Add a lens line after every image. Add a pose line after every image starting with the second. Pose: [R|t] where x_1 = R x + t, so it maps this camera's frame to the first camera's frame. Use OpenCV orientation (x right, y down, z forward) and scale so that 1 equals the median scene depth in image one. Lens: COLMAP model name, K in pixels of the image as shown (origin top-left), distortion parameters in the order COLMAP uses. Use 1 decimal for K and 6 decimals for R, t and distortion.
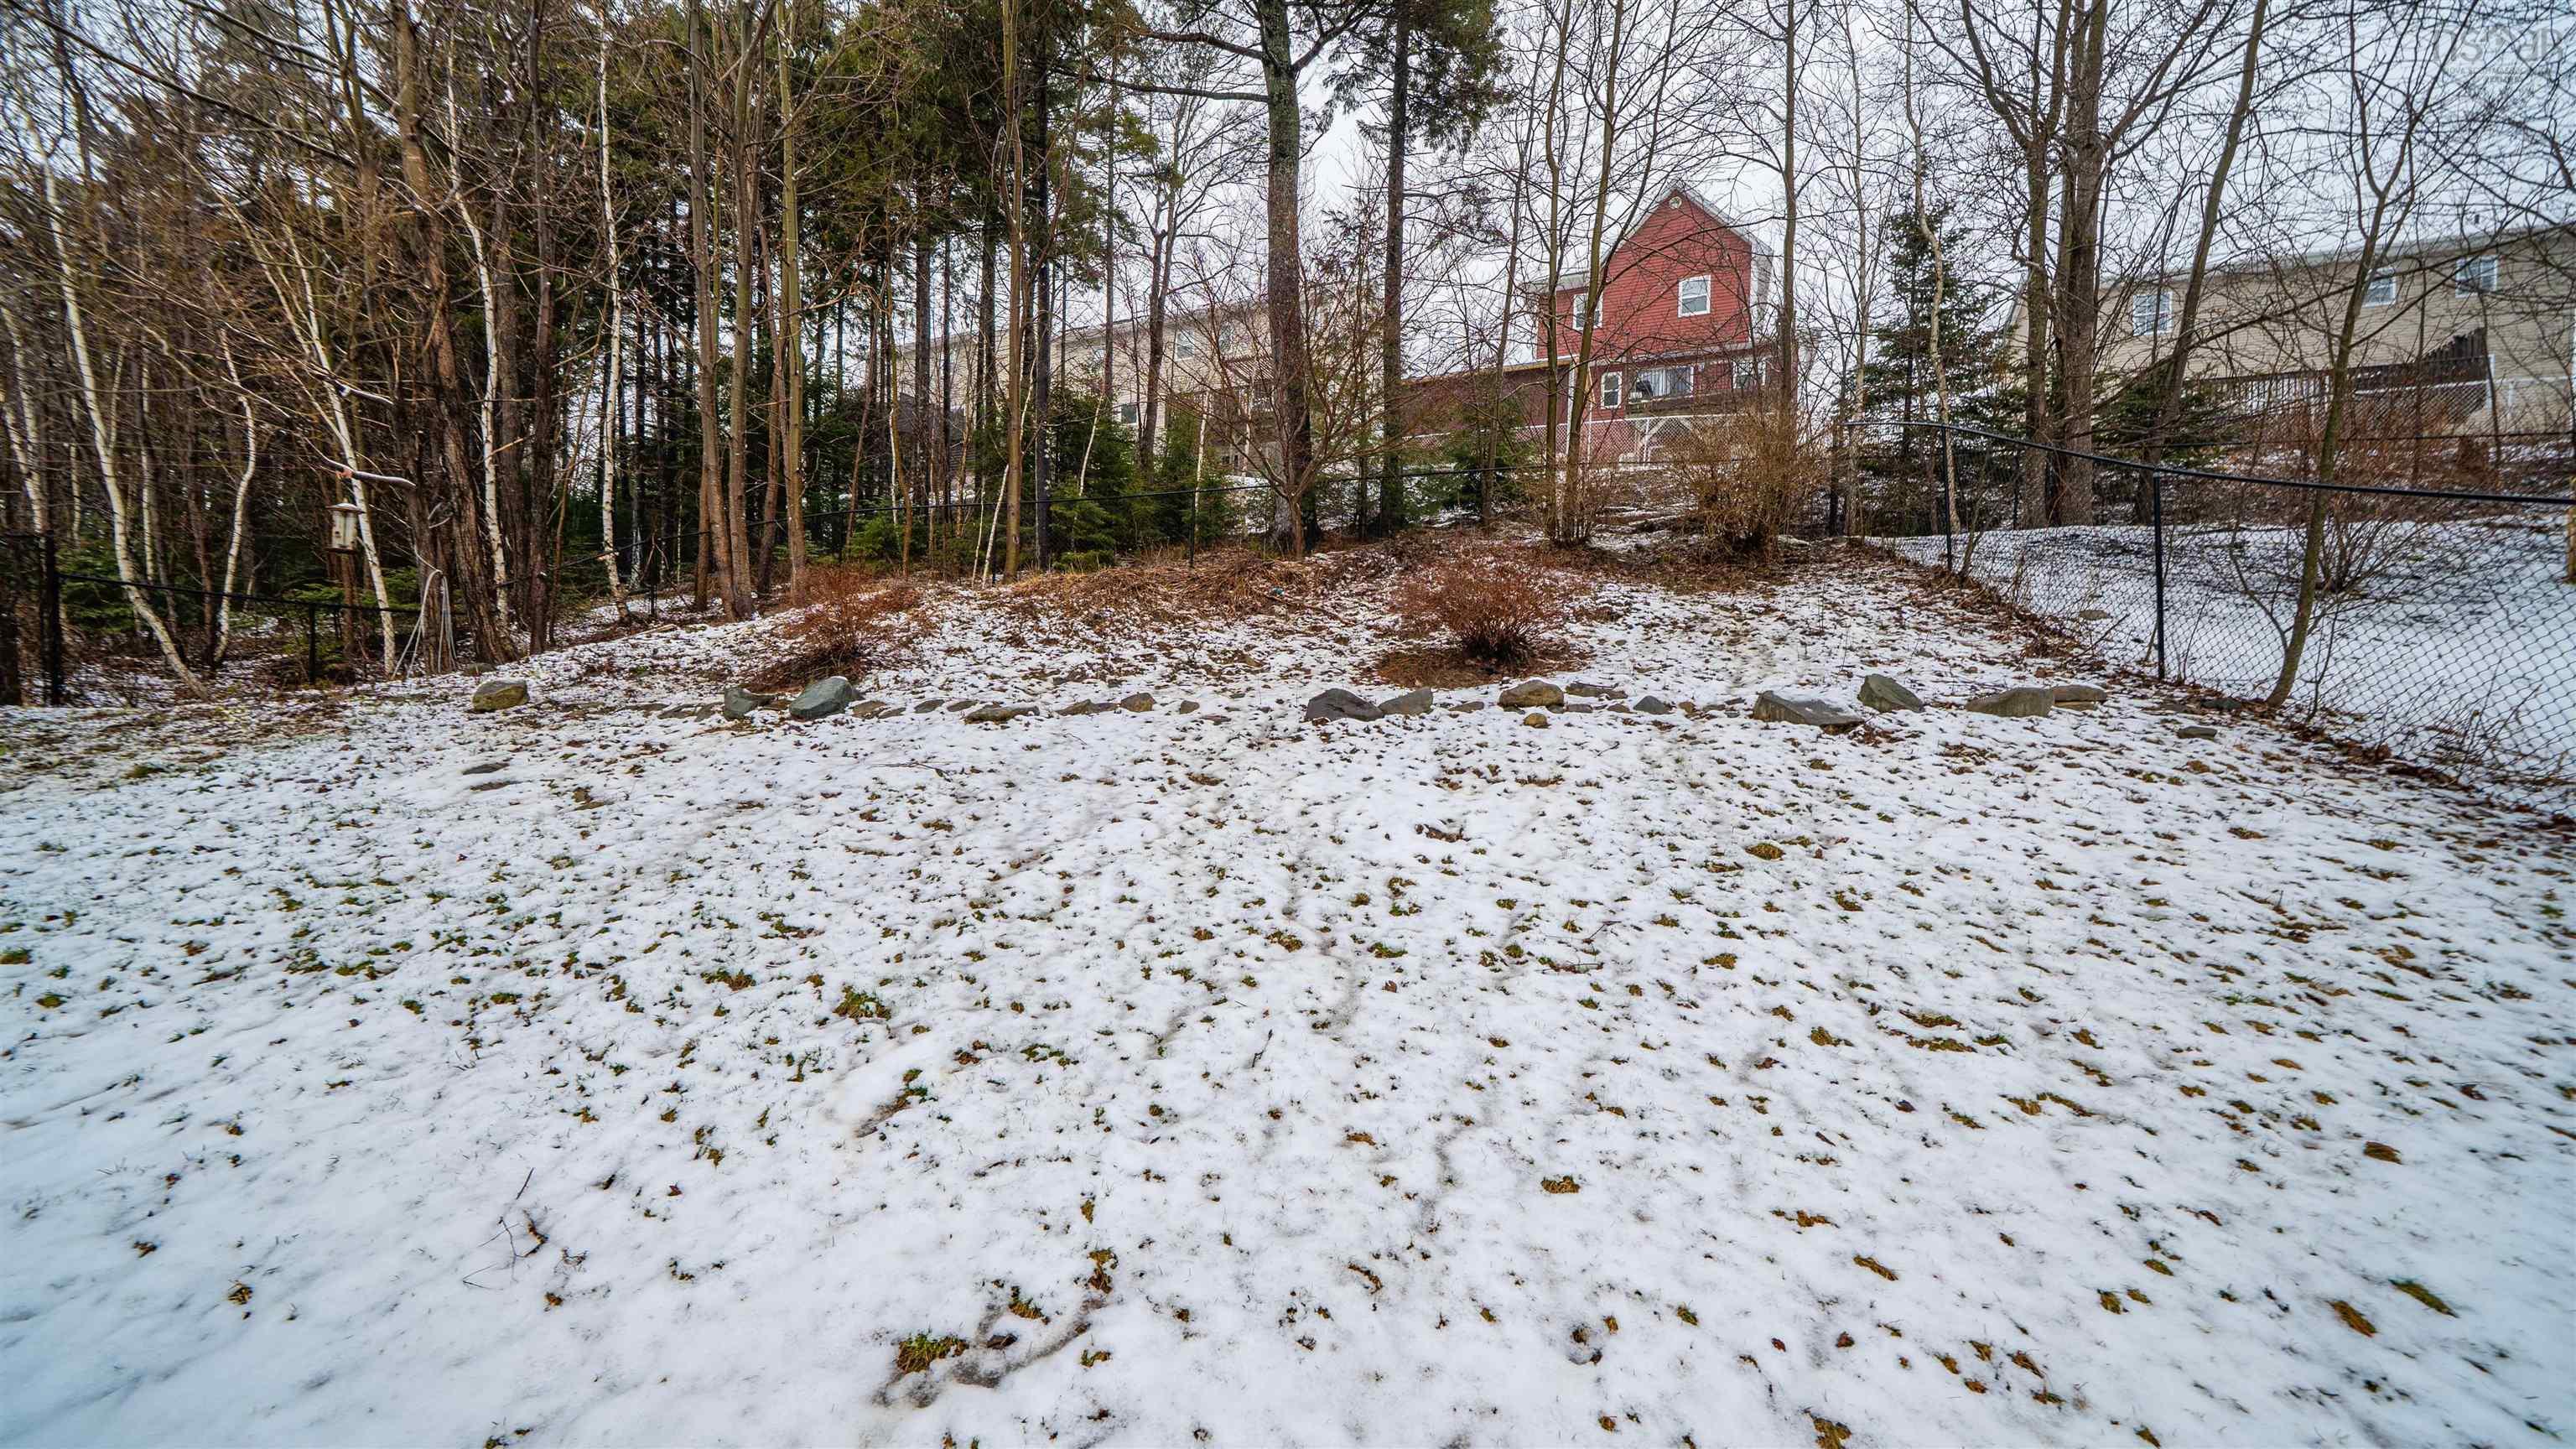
lens RADIAL K [[922.6, 0, 1286.8], [0, 922.6, 703.3], [0, 0, 1]] dist [-0.010462, 0.000356]
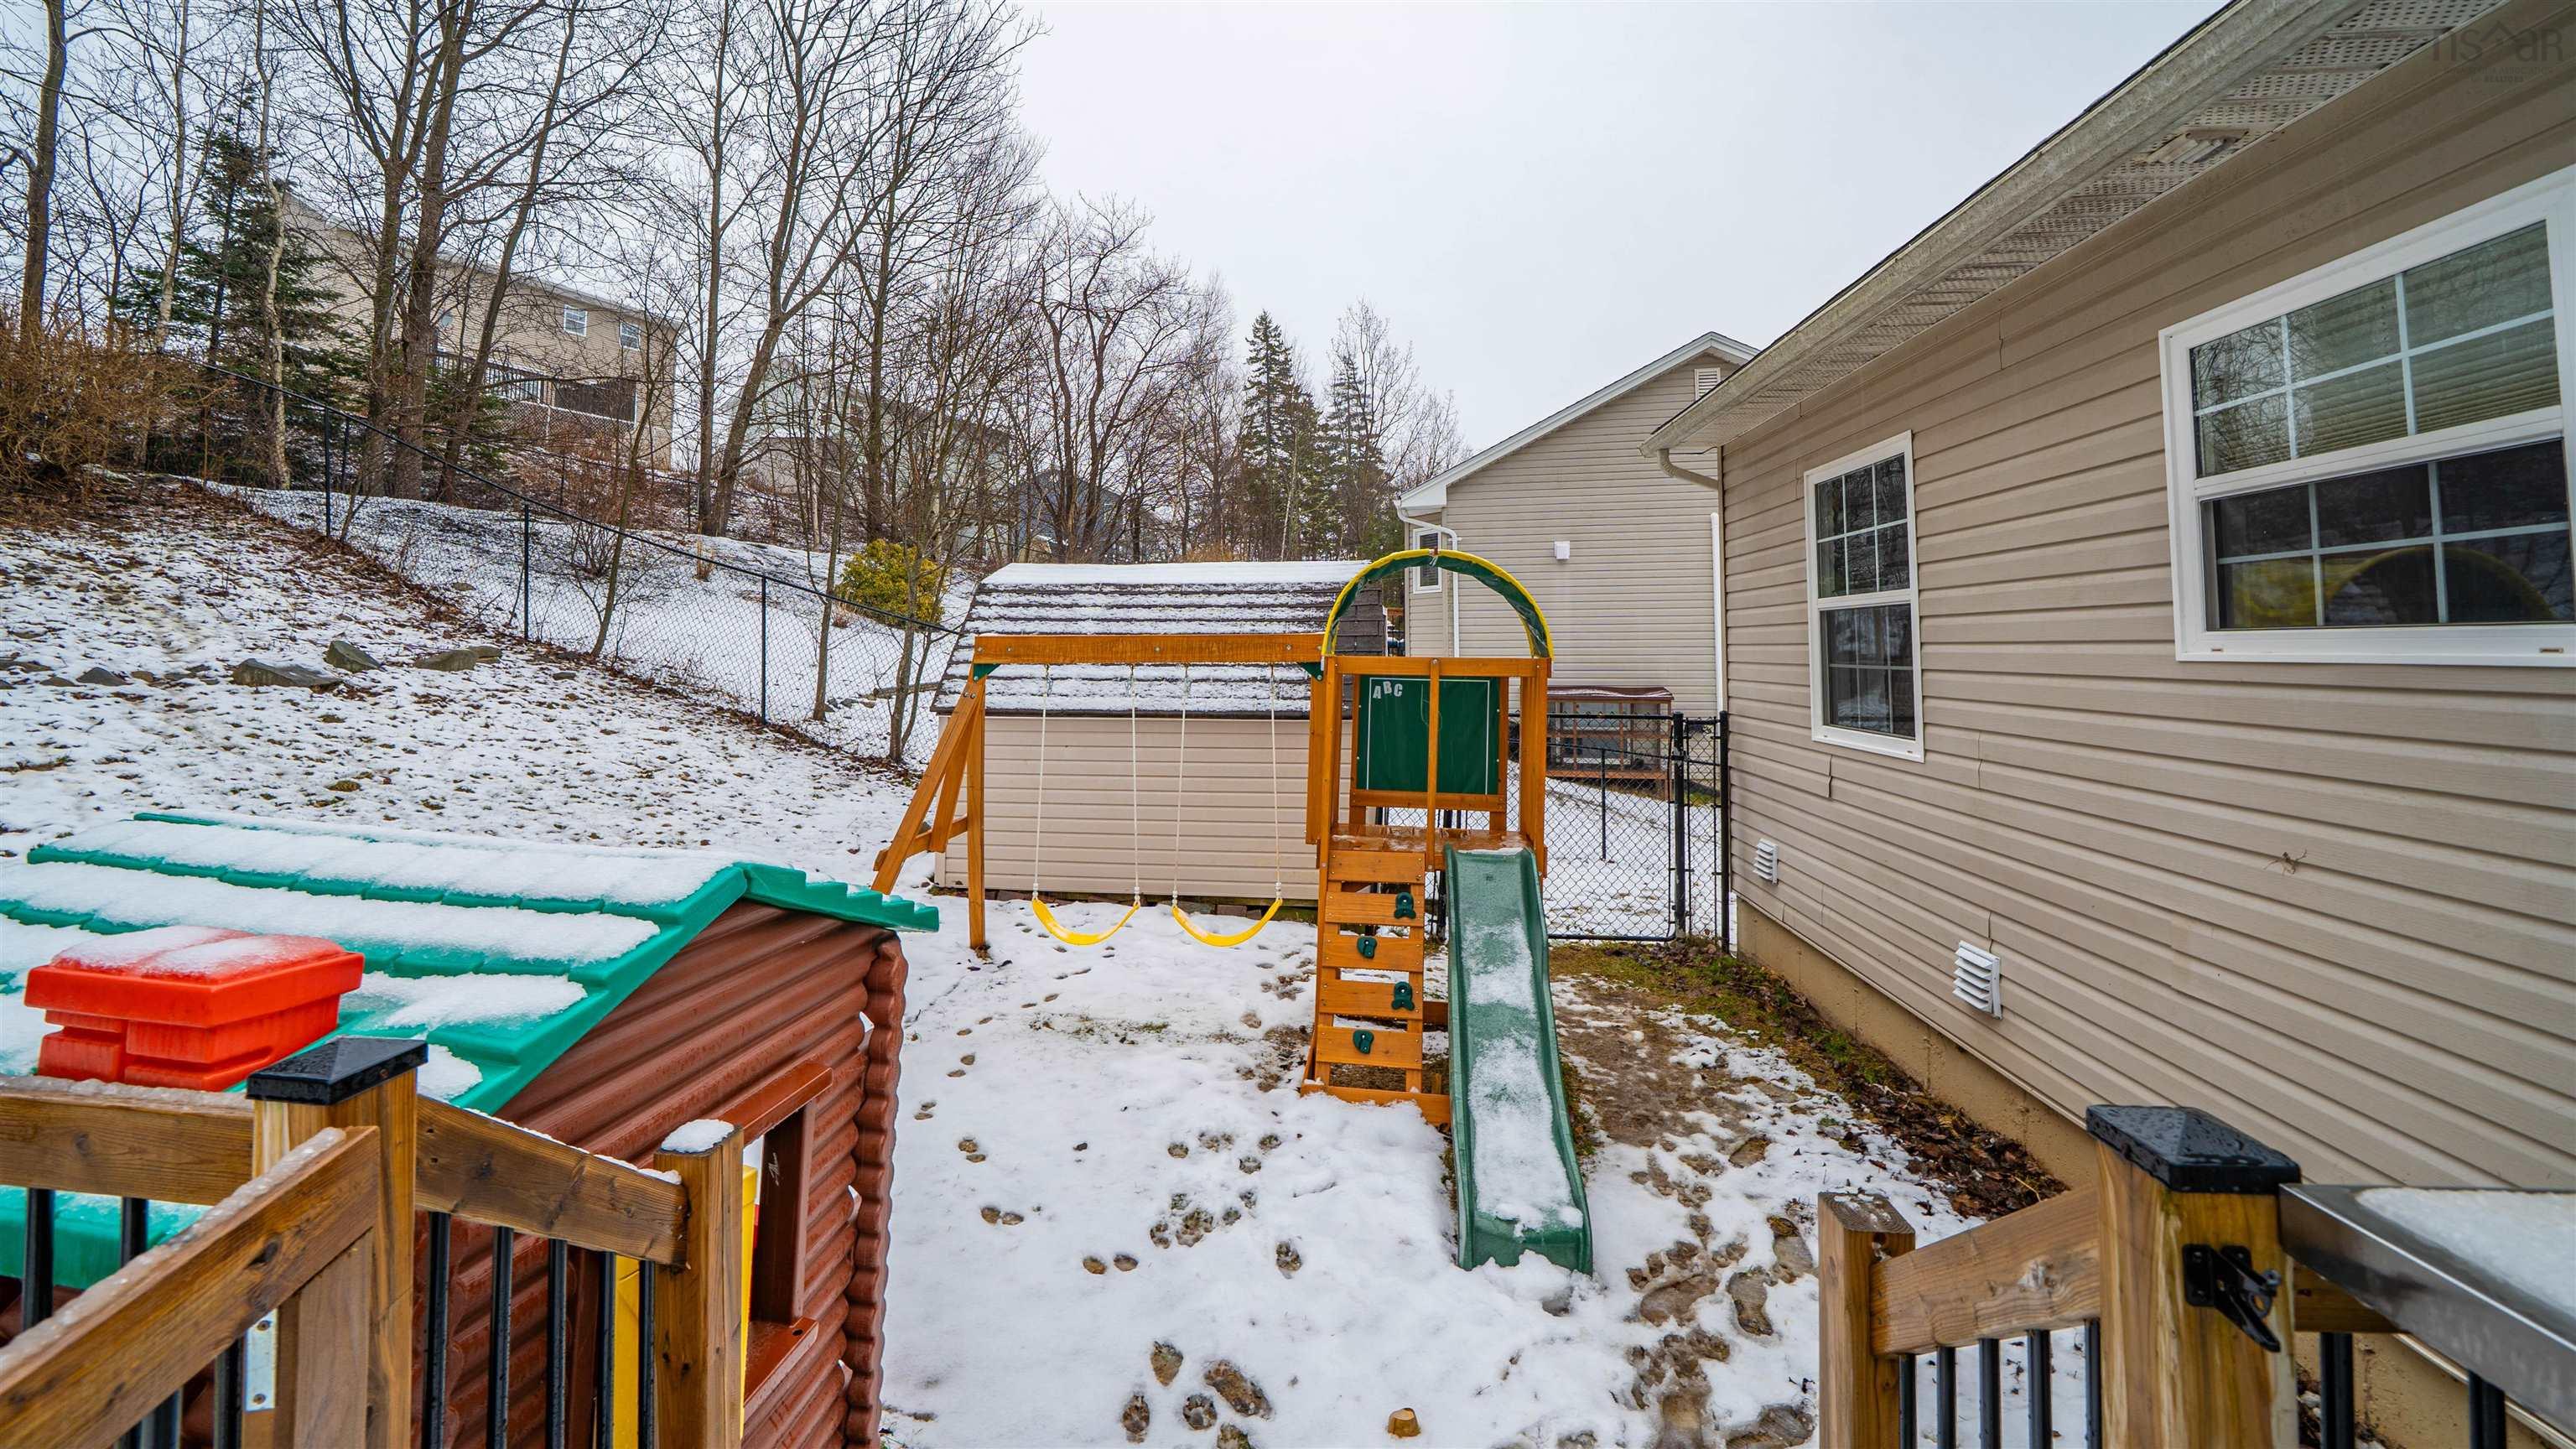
lens RADIAL K [[922.6, 0, 1305.8], [0, 922.6, 587.5], [0, 0, 1]] dist [-0.010462, 0.000356]
pose [[-0.010442, 0.037602, 0.999238, -0.637856], [-0.001557, 0.999291, -0.037620, -0.062936], [-0.999944, -0.001948, -0.010376, -0.303388]]
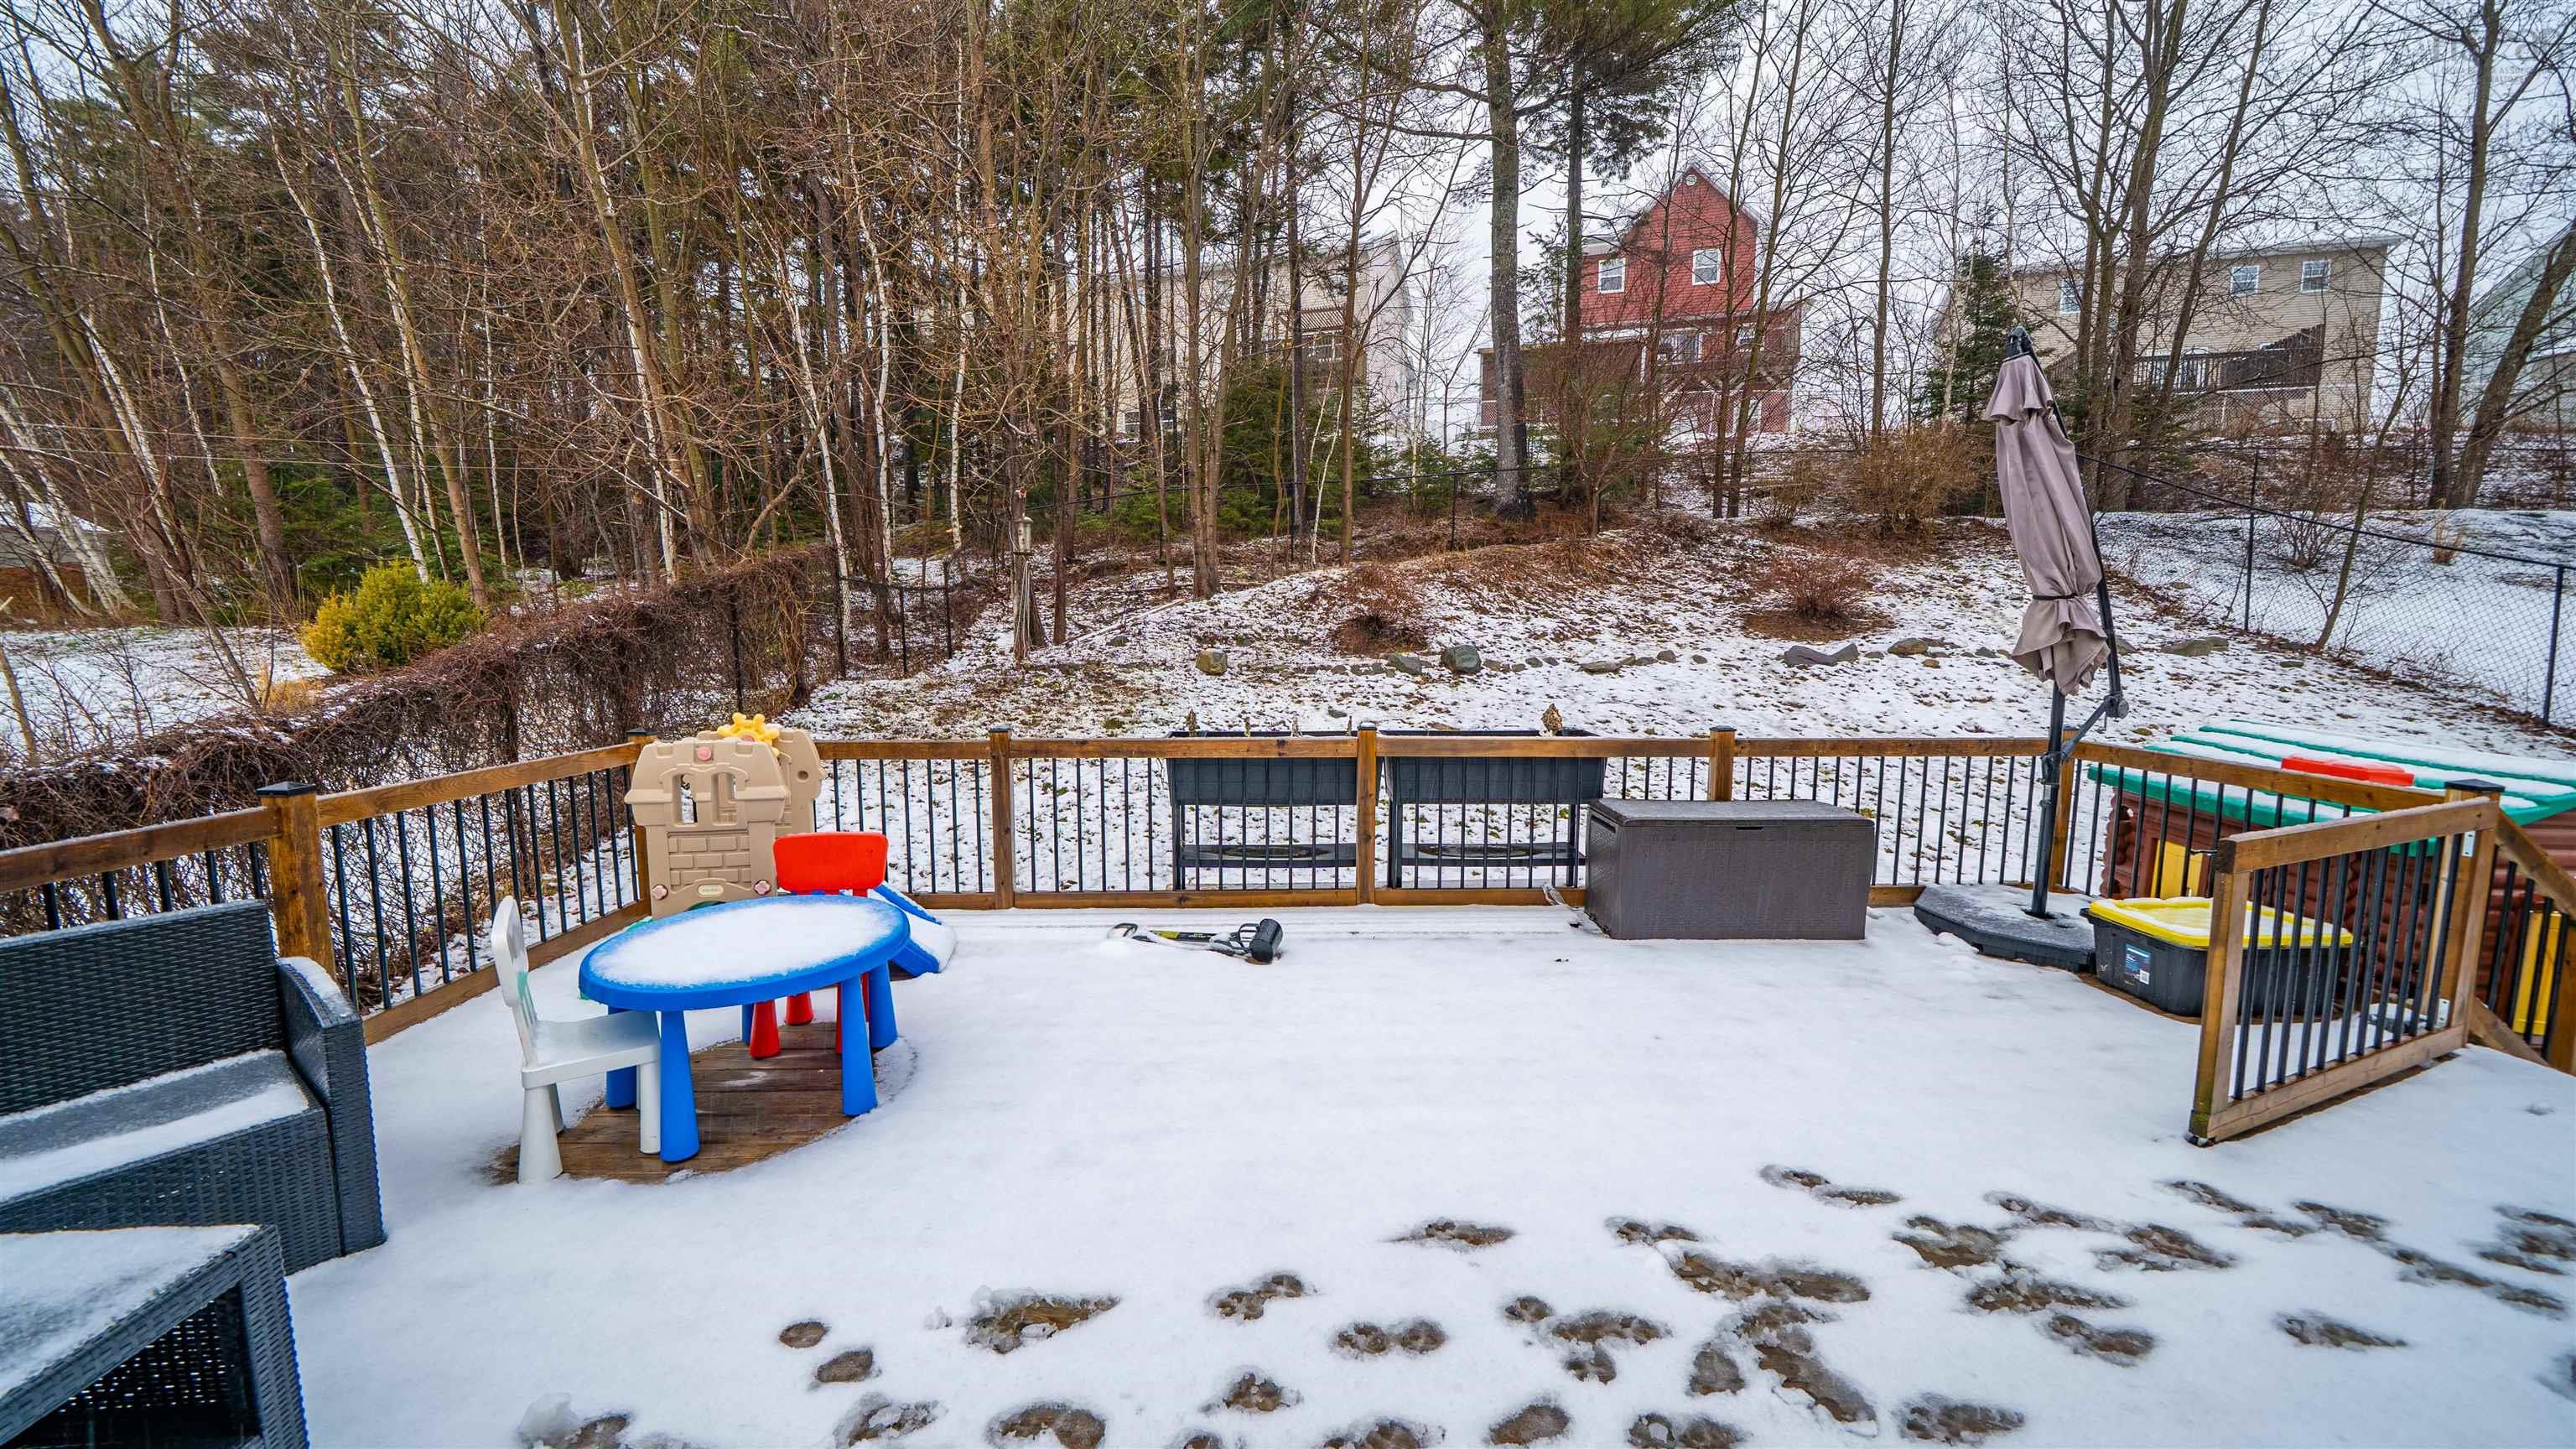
lens RADIAL K [[922.6, 0, 1248.0], [0, 922.6, 707.3], [0, 0, 1]] dist [-0.010462, 0.000356]
pose [[0.993758, -0.030927, 0.107183, -1.257979], [0.020270, 0.994869, 0.099124, -0.101555], [-0.109699, -0.096333, 0.989286, -0.587872]]
